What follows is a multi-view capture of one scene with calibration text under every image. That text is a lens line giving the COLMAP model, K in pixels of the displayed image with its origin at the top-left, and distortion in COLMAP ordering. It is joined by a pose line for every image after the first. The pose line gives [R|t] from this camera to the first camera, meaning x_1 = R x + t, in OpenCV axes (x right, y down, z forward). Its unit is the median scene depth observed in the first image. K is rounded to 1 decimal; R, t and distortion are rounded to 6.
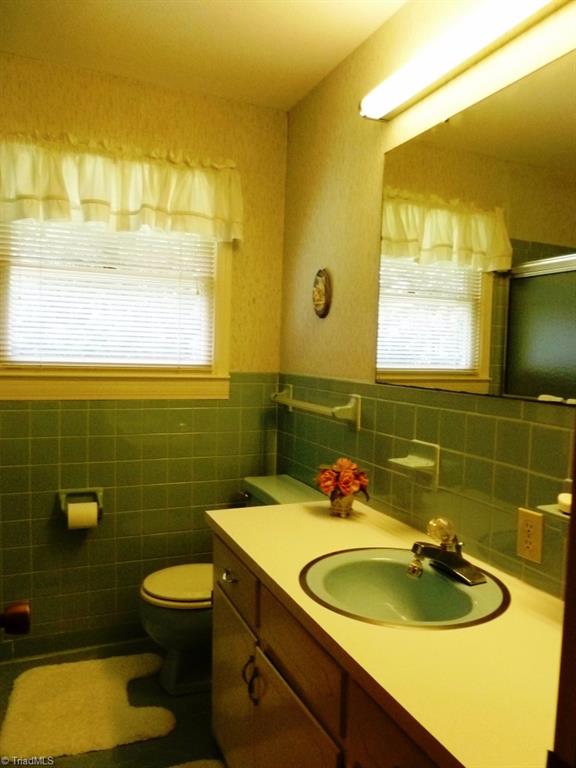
lens RADIAL K [[576.9, 0, 288.7], [0, 576.9, 383.0], [0, 0, 1]] dist [-0.049278, 0.022481]
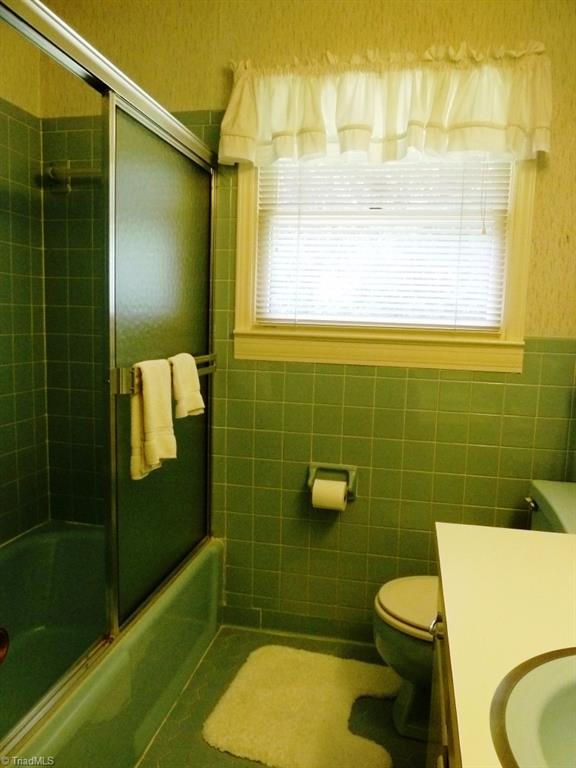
lens RADIAL K [[576.9, 0, 288.2], [0, 576.9, 382.0], [0, 0, 1]] dist [-0.049278, 0.022481]
pose [[0.811534, 0.066531, -0.580506, 0.089857], [-0.038428, 0.997423, 0.060591, 0.006733], [0.583041, -0.026864, 0.811999, 0.241710]]
